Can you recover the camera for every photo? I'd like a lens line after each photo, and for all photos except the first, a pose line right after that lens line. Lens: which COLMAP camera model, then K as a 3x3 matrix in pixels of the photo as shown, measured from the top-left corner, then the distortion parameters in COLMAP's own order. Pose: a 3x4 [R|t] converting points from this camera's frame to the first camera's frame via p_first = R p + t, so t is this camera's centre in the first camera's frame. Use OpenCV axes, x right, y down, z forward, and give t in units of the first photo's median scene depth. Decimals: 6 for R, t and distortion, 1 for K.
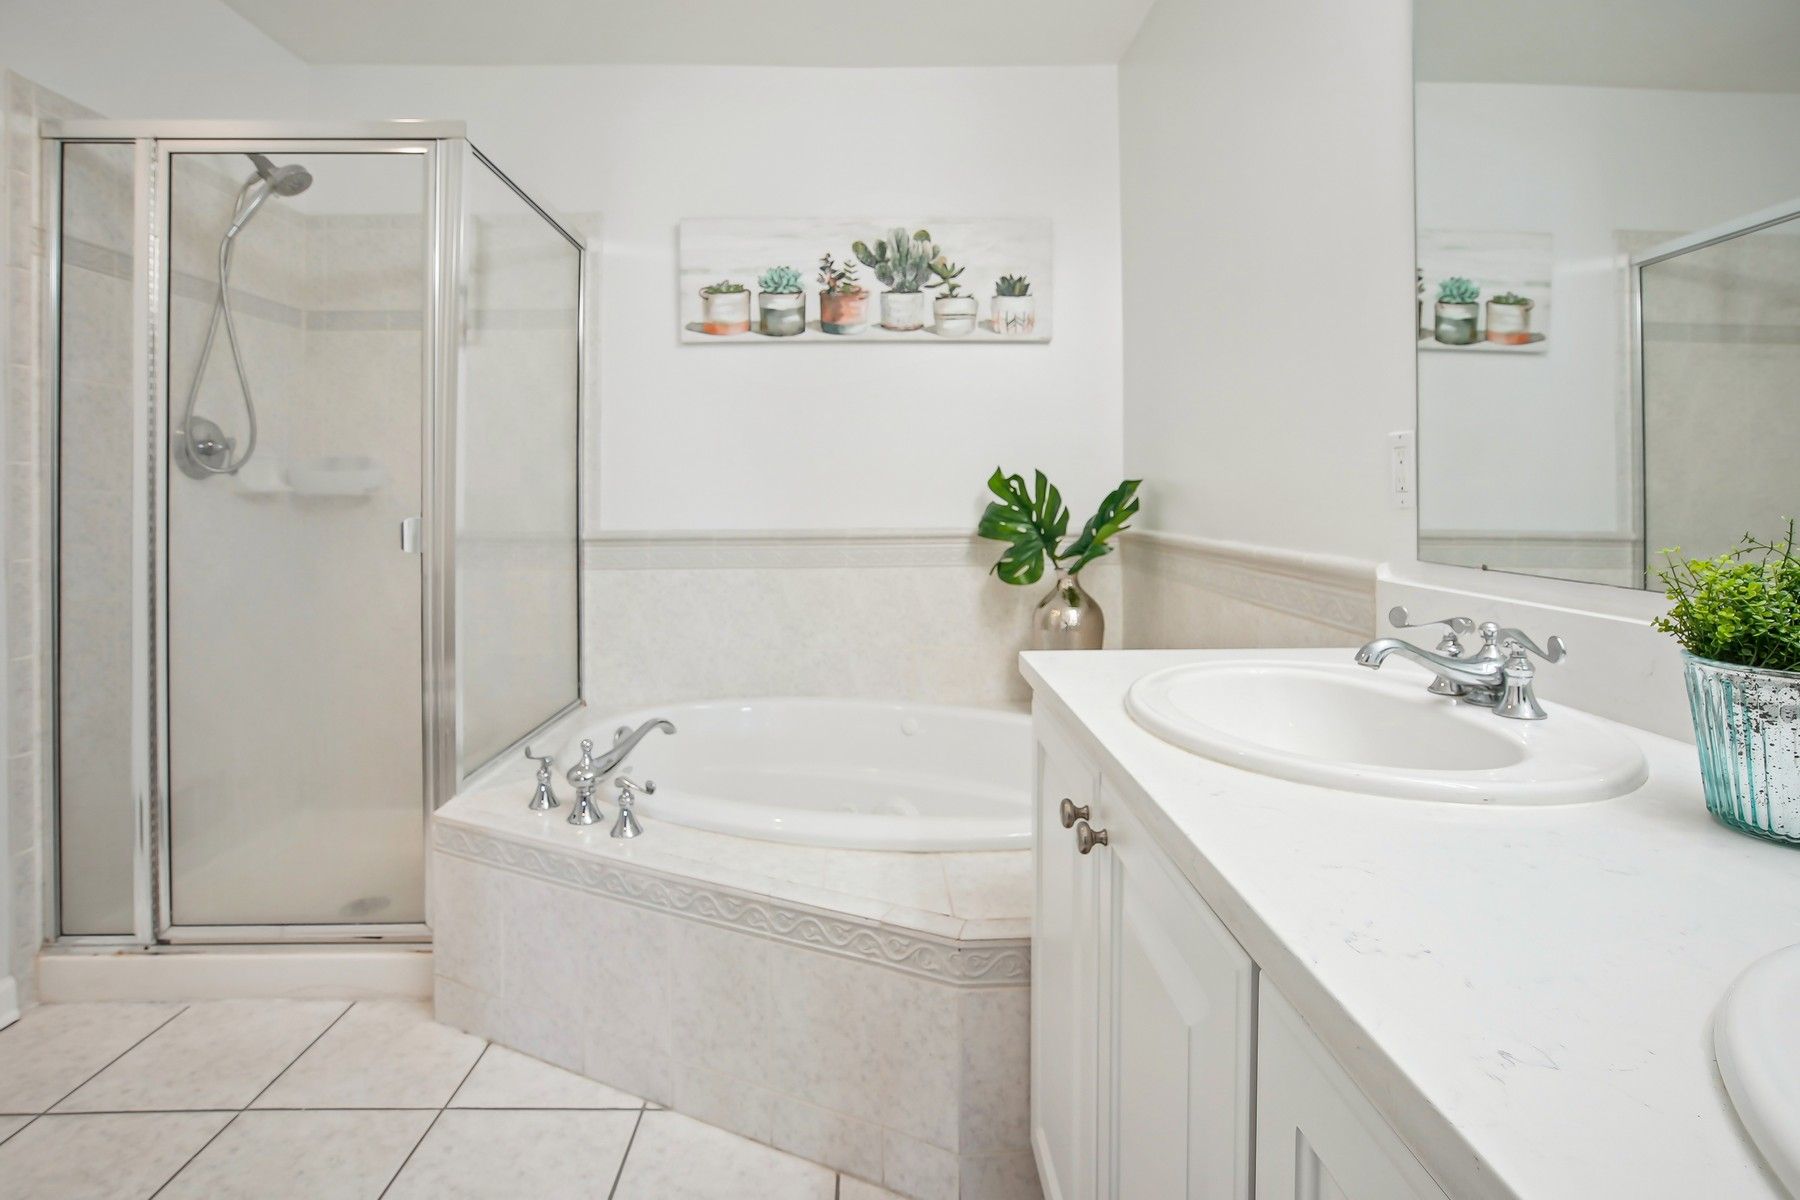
lens RADIAL K [[933.5, 0, 902.6], [0, 933.5, 538.0], [0, 0, 1]] dist [-0.060516, 0.038511]
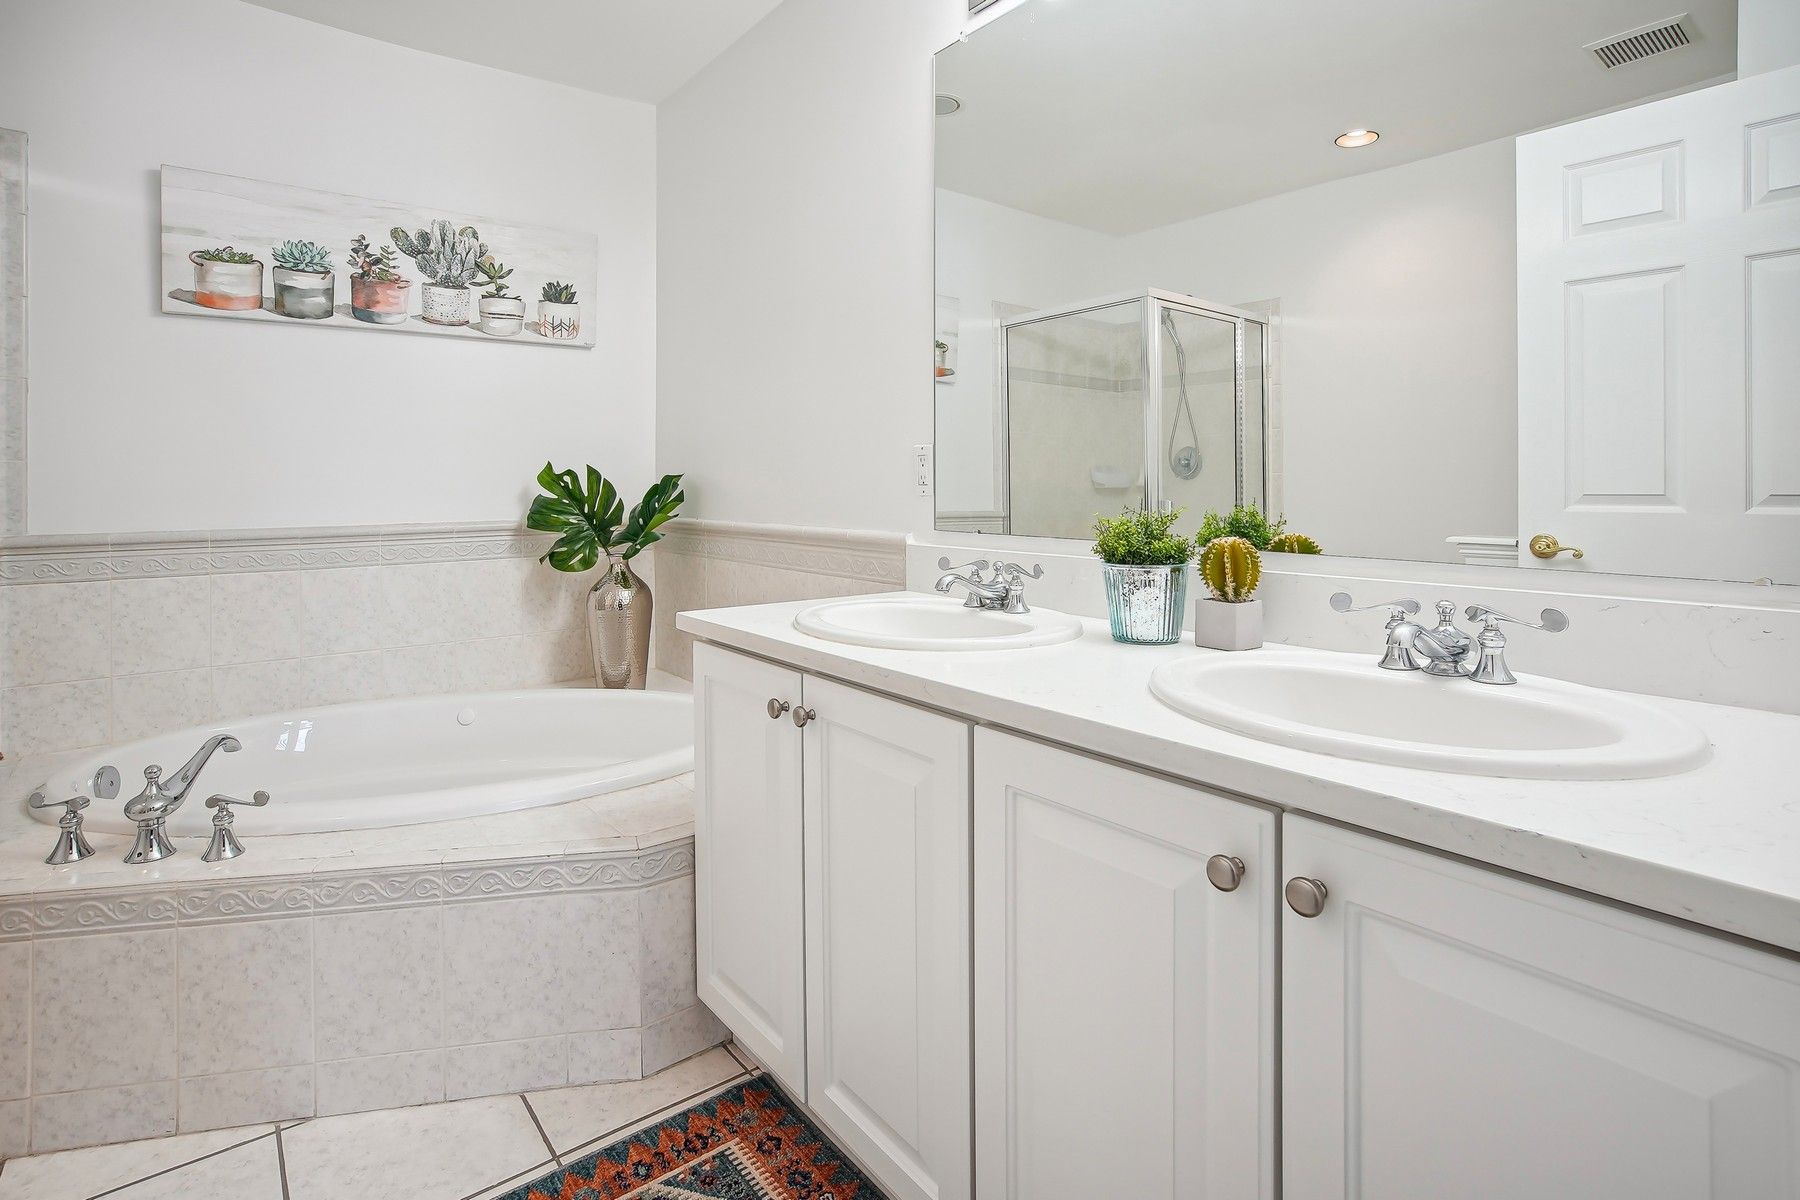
lens RADIAL K [[910.9, 0, 935.9], [0, 910.9, 591.2], [0, 0, 1]] dist [0.001265, 0.018149]
pose [[0.798968, -0.073722, 0.596837, -0.193794], [0.033501, 0.996373, 0.078226, 0.004241], [-0.600439, -0.042506, 0.798540, -0.120716]]
